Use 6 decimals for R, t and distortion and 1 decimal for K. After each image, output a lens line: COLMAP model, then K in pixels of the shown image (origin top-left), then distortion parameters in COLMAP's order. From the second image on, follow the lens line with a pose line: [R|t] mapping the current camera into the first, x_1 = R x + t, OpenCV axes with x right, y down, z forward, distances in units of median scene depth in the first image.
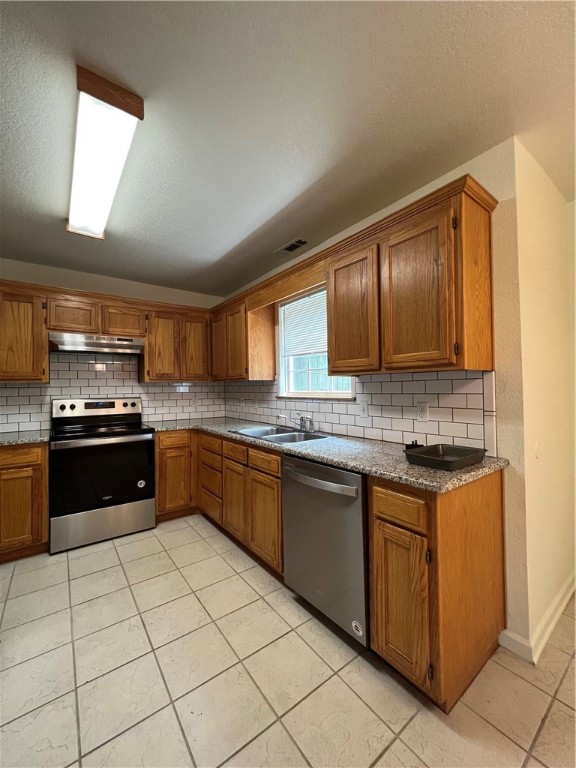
lens RADIAL K [[308.7, 0, 288.0], [0, 308.7, 384.0], [0, 0, 1]] dist [-0.000748, -0.000059]
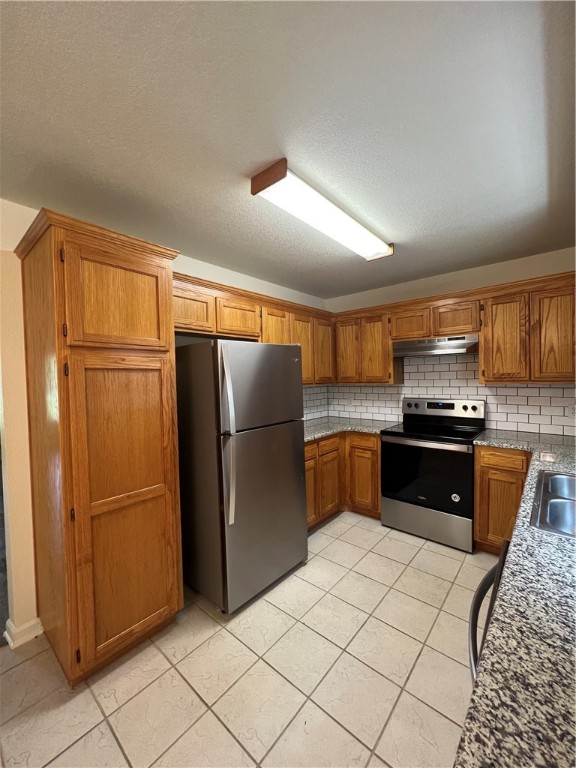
lens RADIAL K [[308.7, 0, 288.0], [0, 308.7, 384.0], [0, 0, 1]] dist [-0.000748, -0.000059]
pose [[0.214688, 0.034492, -0.976074, 0.284675], [0.028897, 0.998714, 0.041648, -0.062617], [0.976255, -0.037147, 0.213415, 0.318819]]
